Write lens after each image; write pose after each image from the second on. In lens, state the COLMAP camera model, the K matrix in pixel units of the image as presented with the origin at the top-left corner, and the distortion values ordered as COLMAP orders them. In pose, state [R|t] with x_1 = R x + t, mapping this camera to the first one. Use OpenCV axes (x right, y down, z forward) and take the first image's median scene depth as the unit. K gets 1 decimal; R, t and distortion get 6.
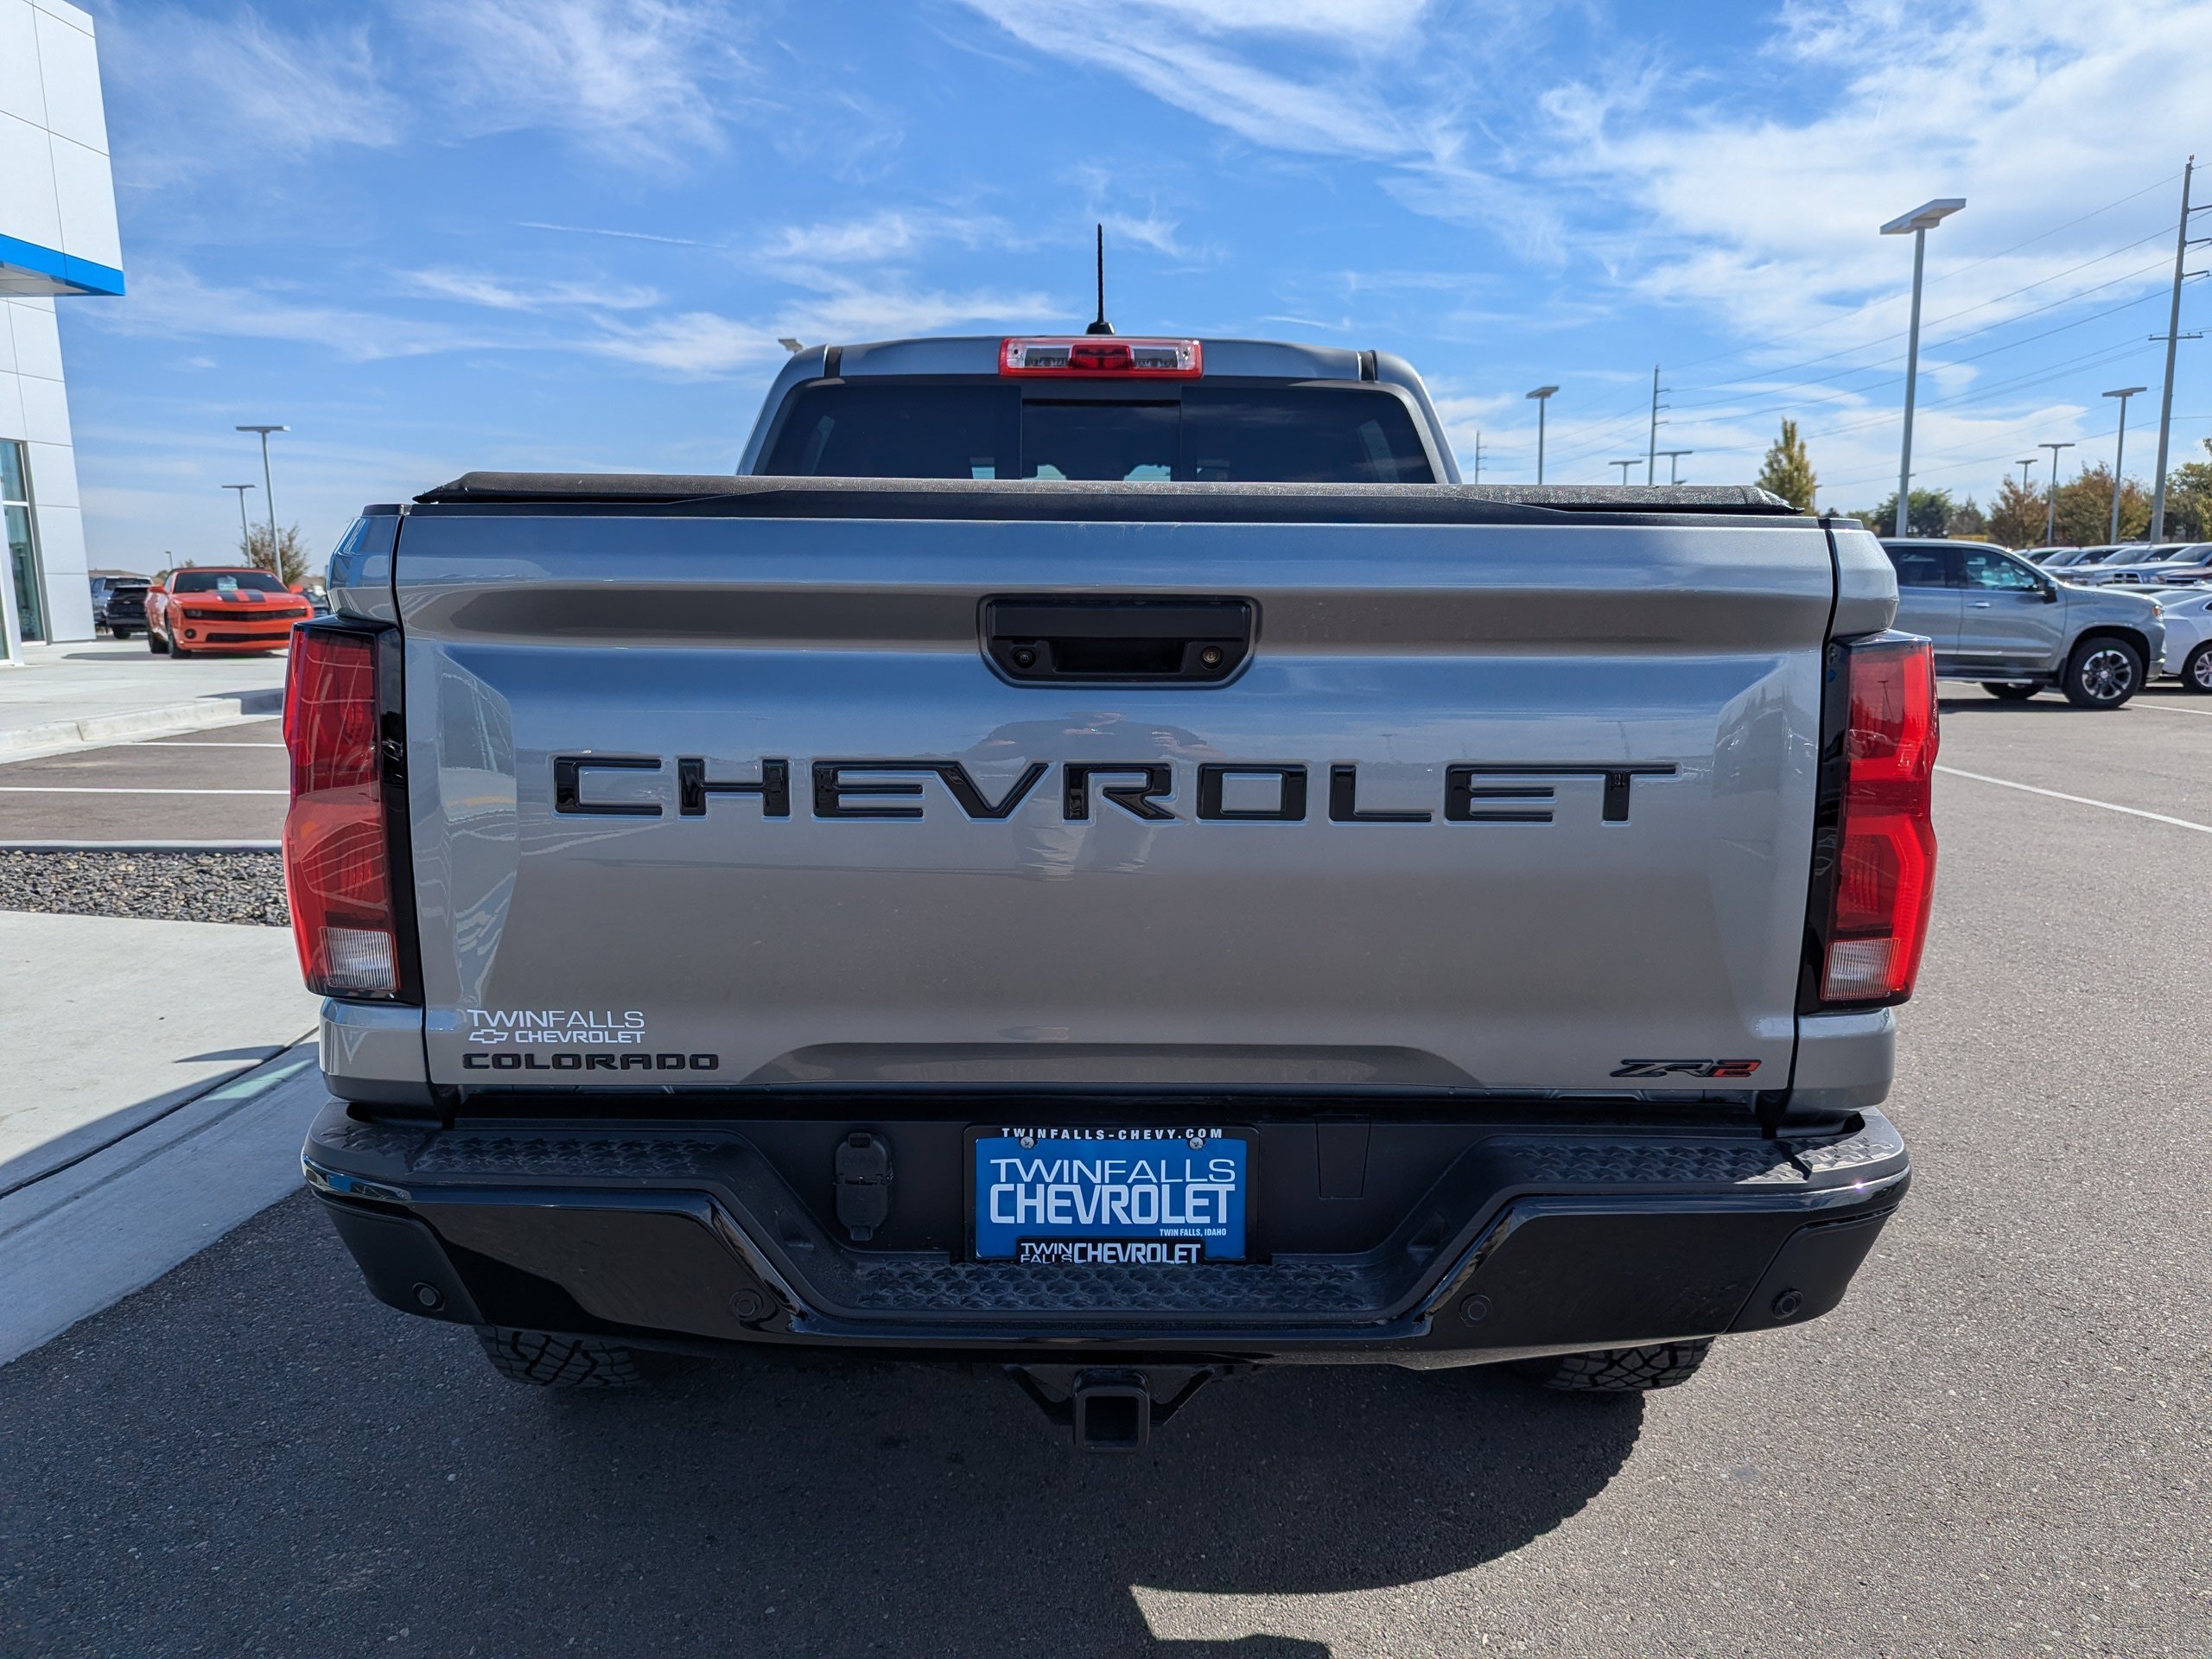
lens RADIAL K [[1563.6, 0, 1109.7], [0, 1563.6, 873.4], [0, 0, 1]] dist [0.032780, -0.029583]
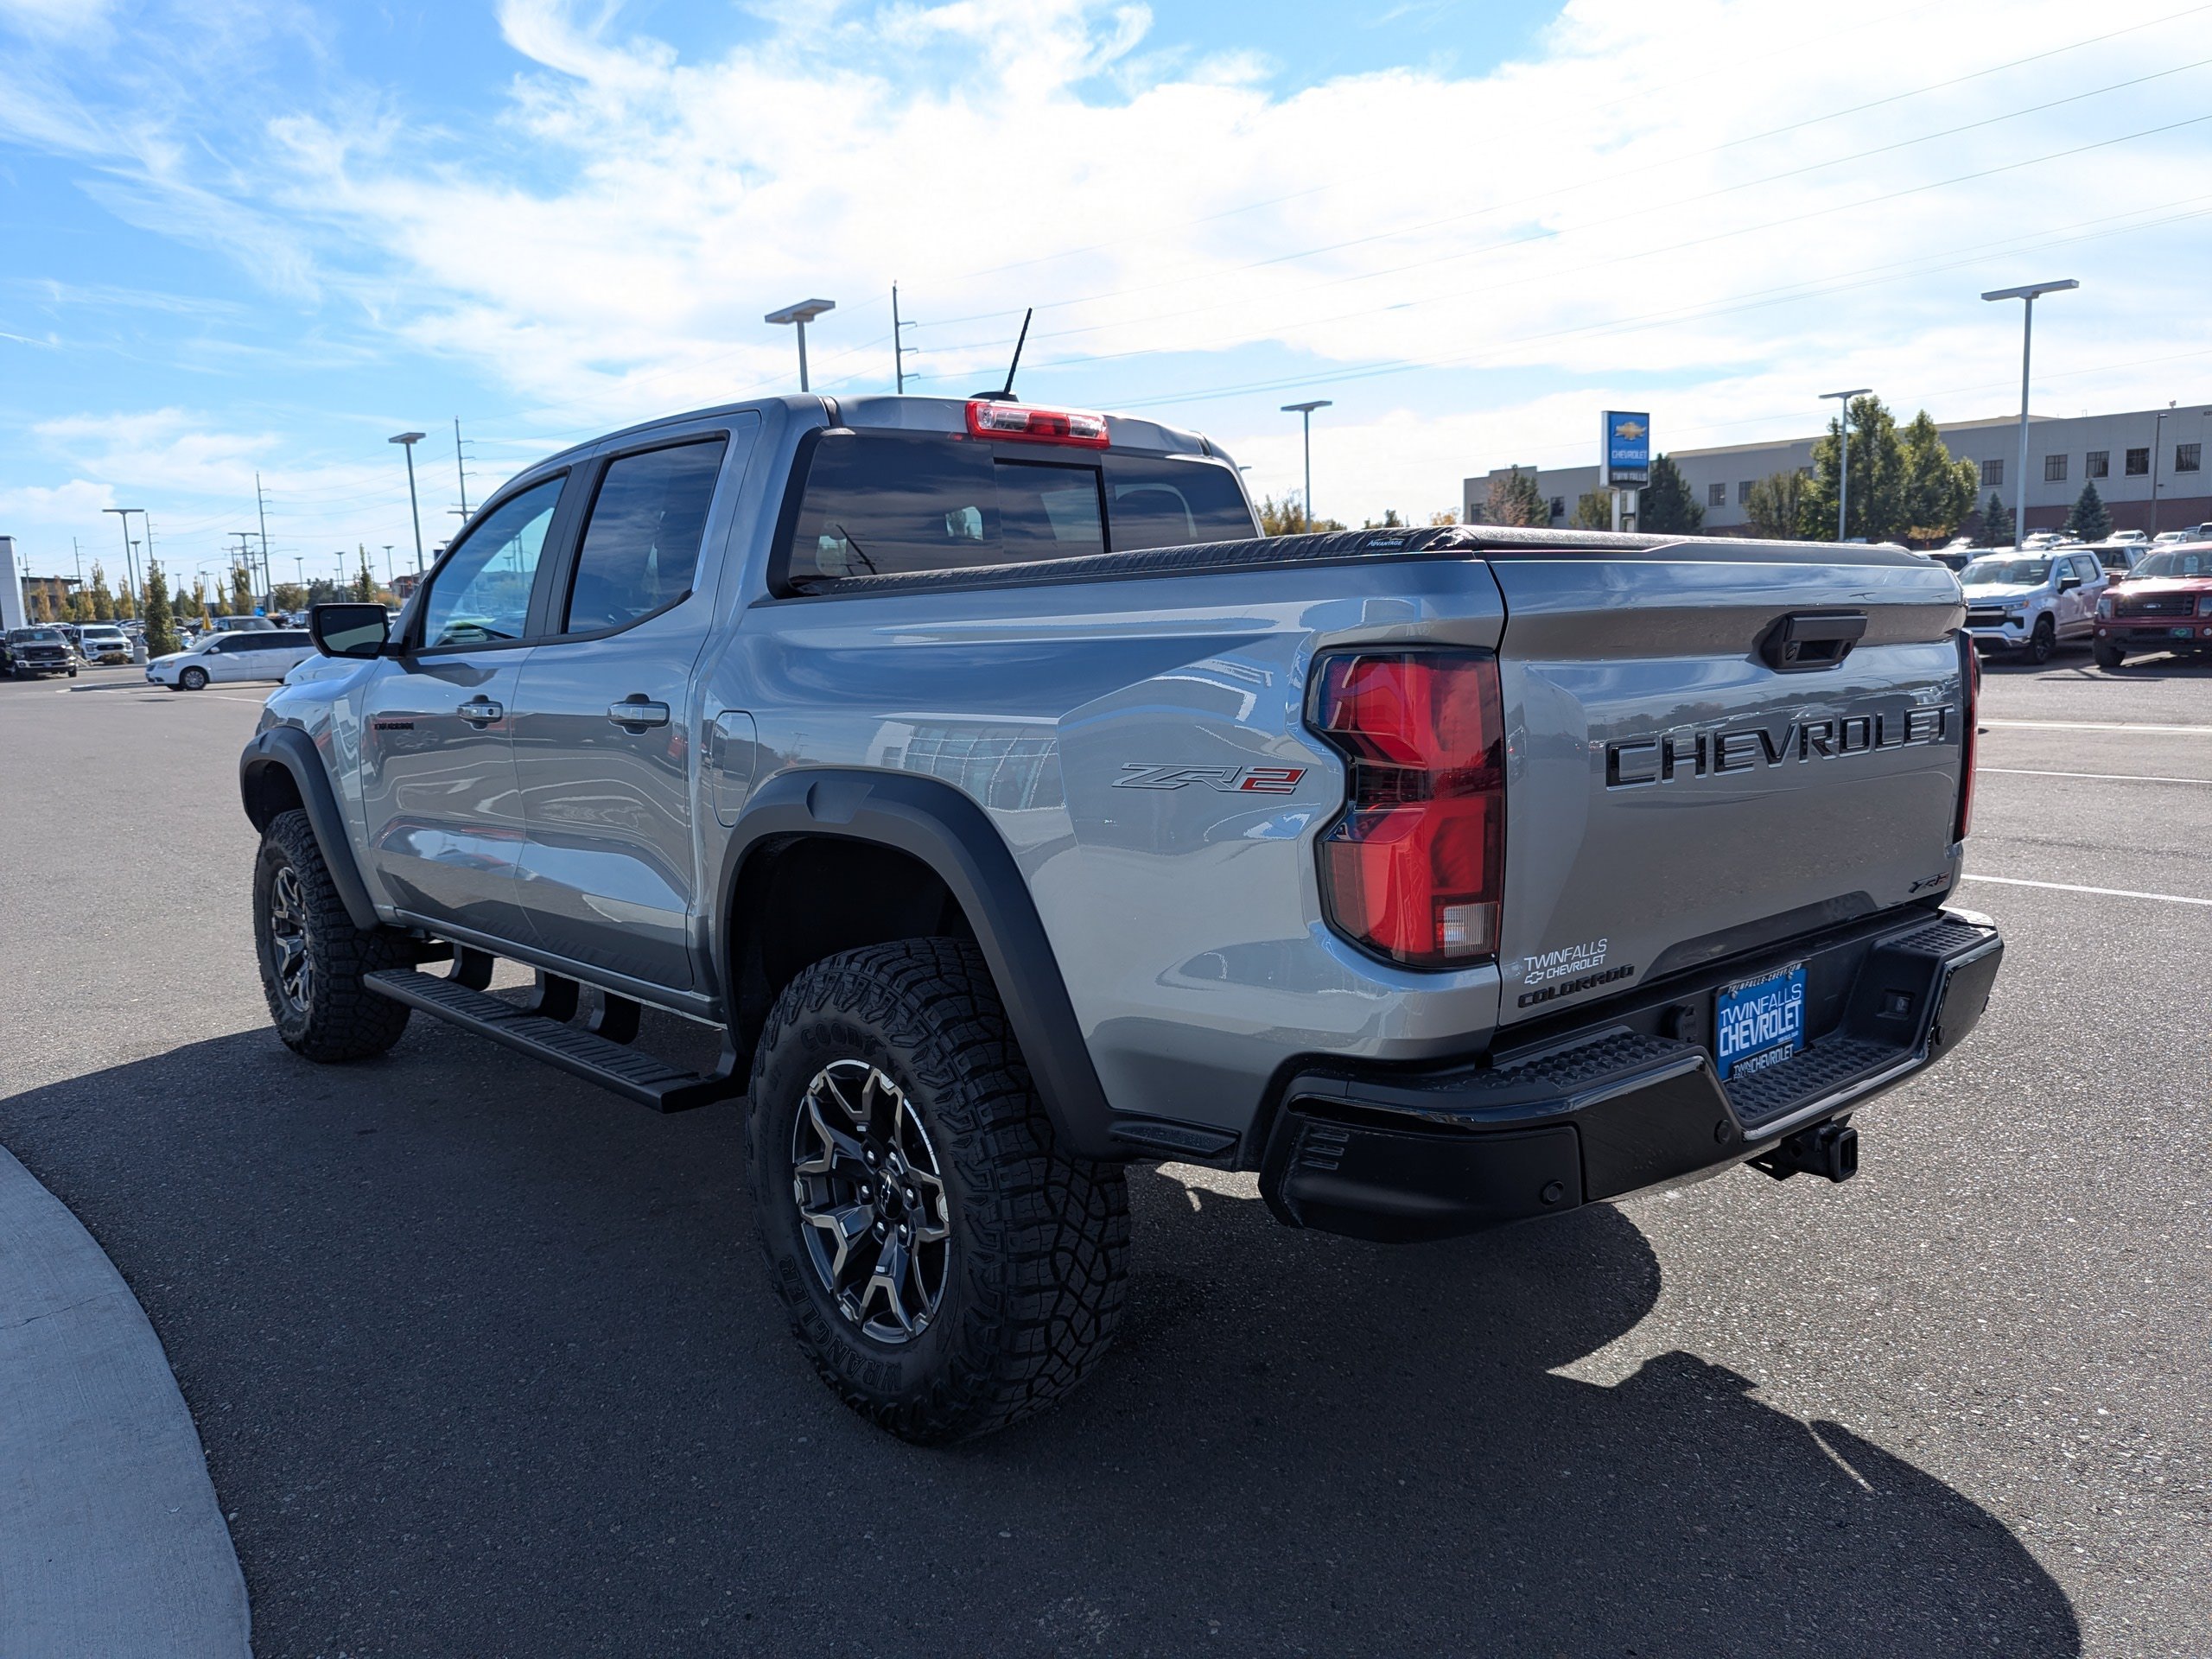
lens RADIAL K [[1563.6, 0, 1117.0], [0, 1563.6, 842.1], [0, 0, 1]] dist [0.032780, -0.029583]
pose [[0.749337, -0.109594, 0.653057, -0.072660], [0.142203, 0.989833, 0.002943, -0.002640], [-0.646740, 0.090662, 0.757303, 0.013687]]
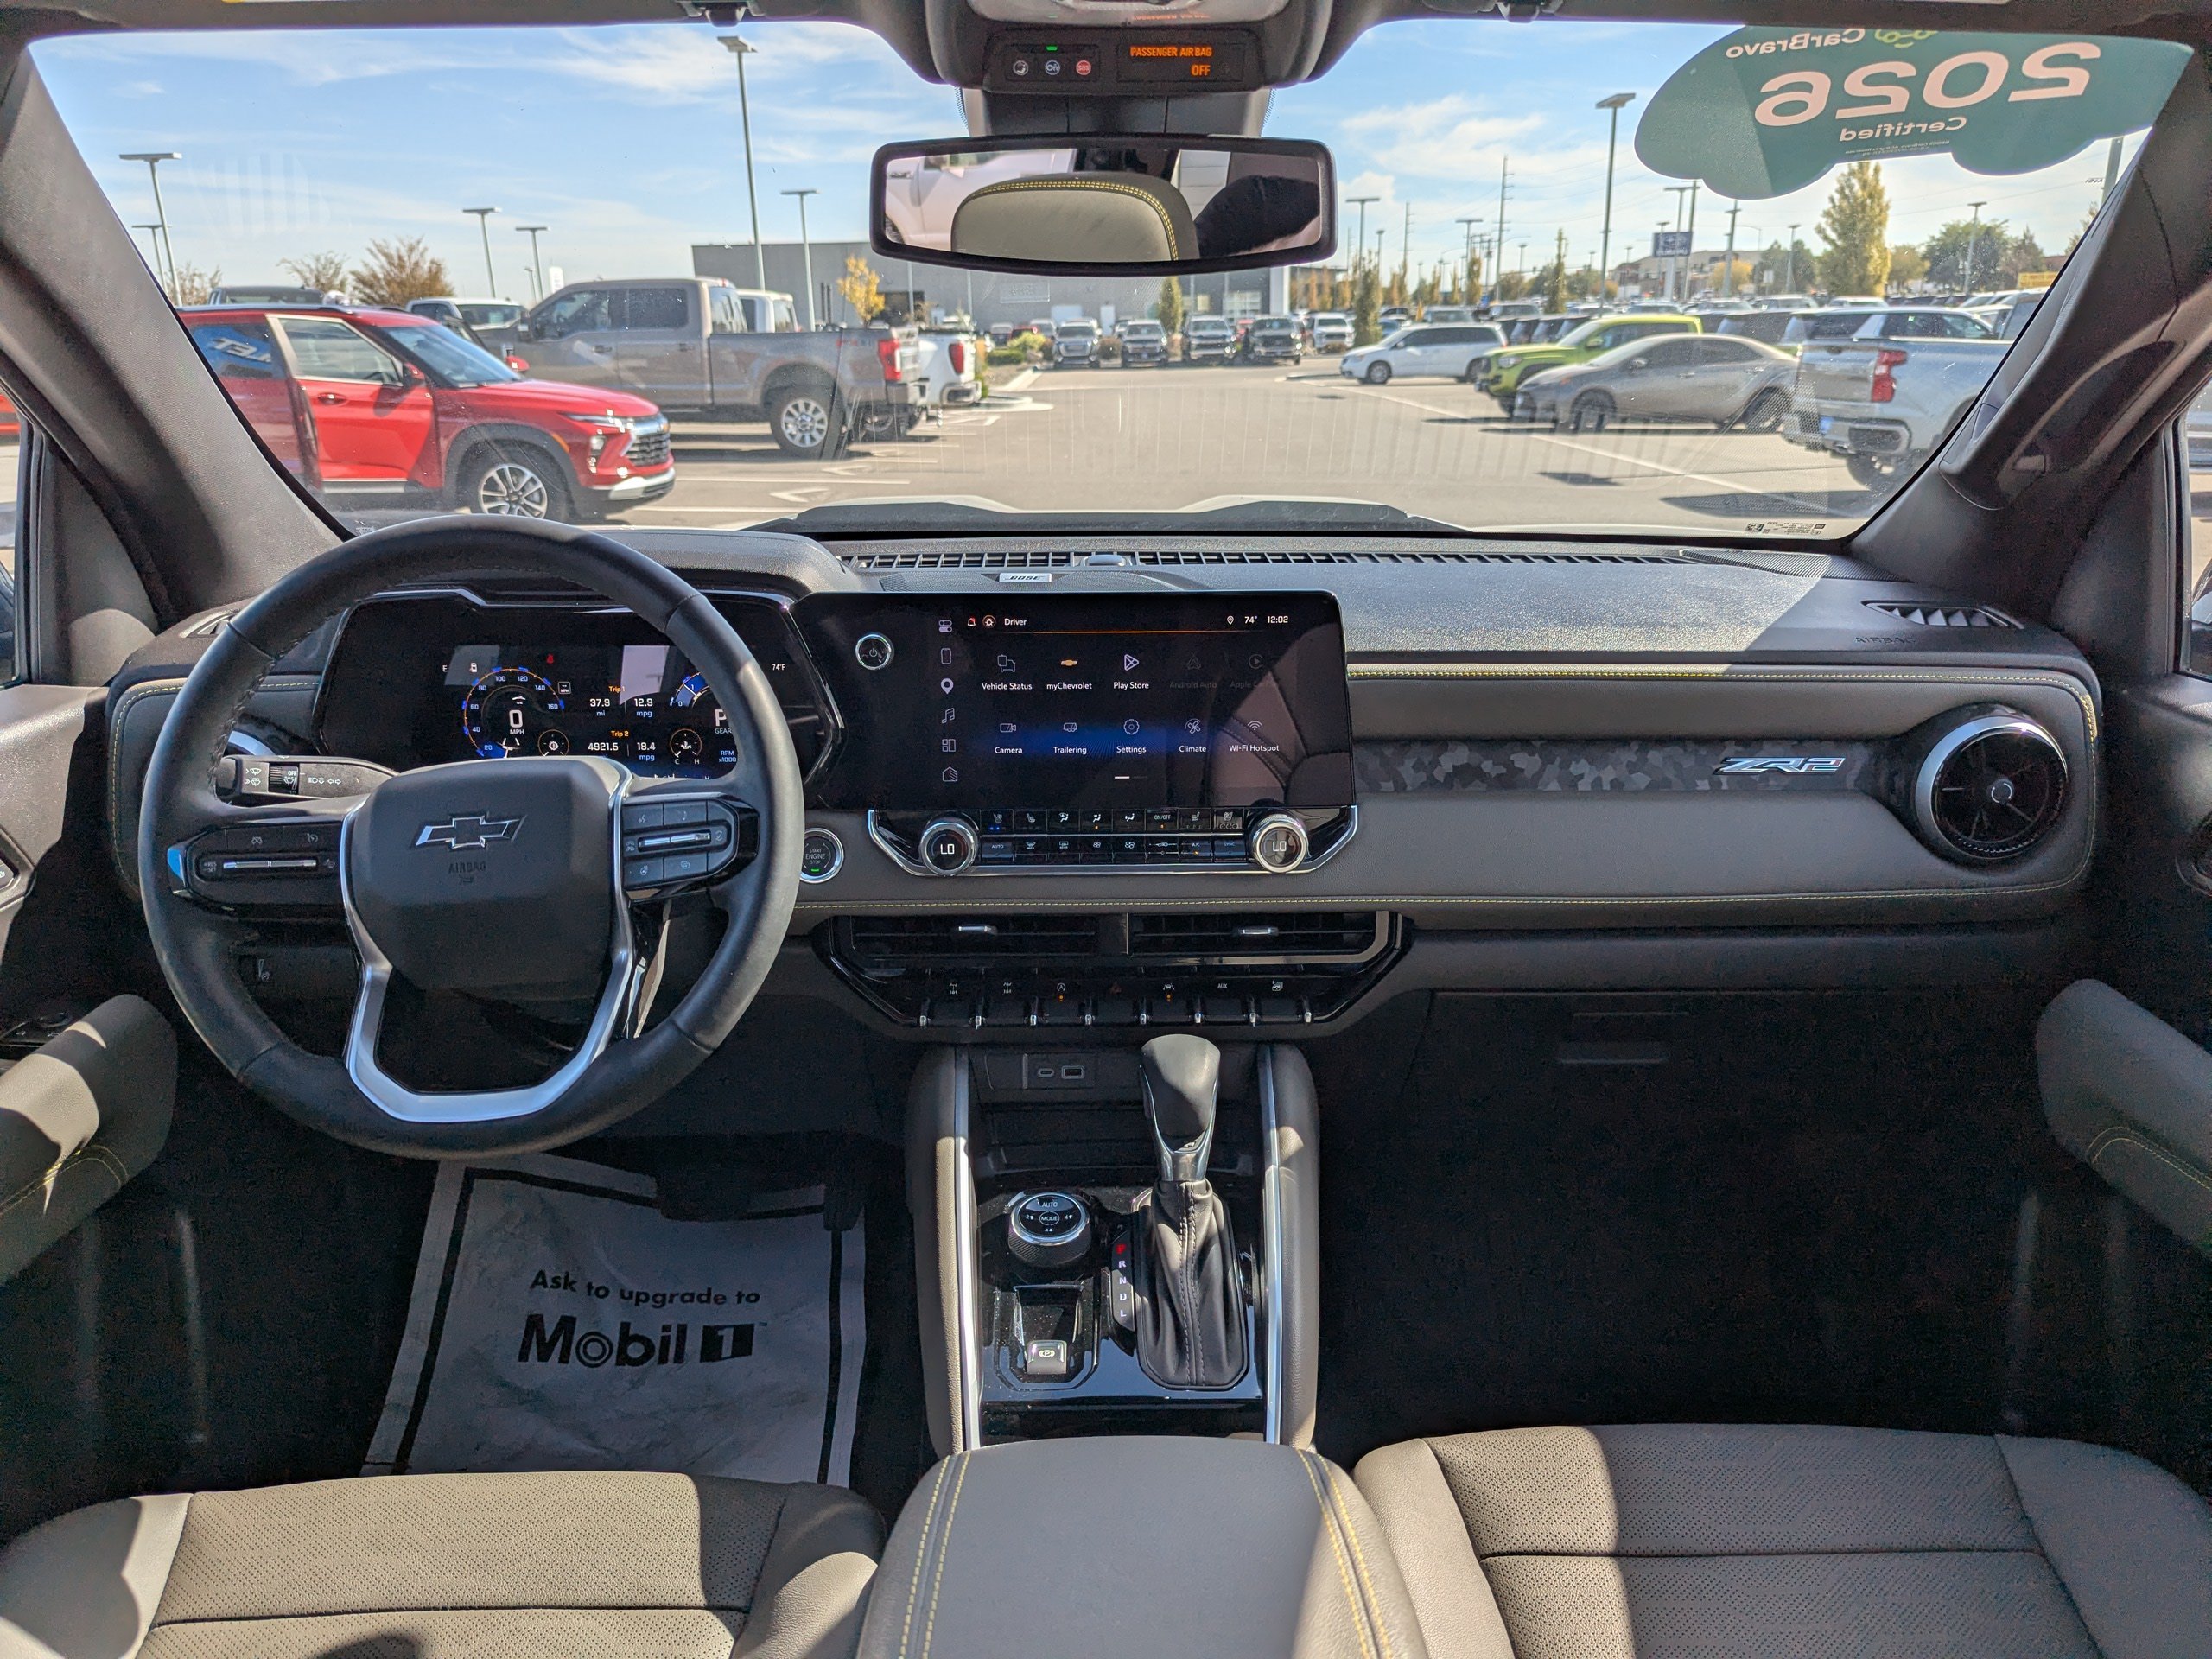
lens RADIAL K [[1563.6, 0, 1113.5], [0, 1563.6, 849.7], [0, 0, 1]] dist [0.032780, -0.029583]
pose [[0.999991, -0.003689, -0.001942, -0.000893], [0.003923, 0.990320, 0.138750, -0.027354], [0.001411, -0.138757, 0.990326, 0.112017]]
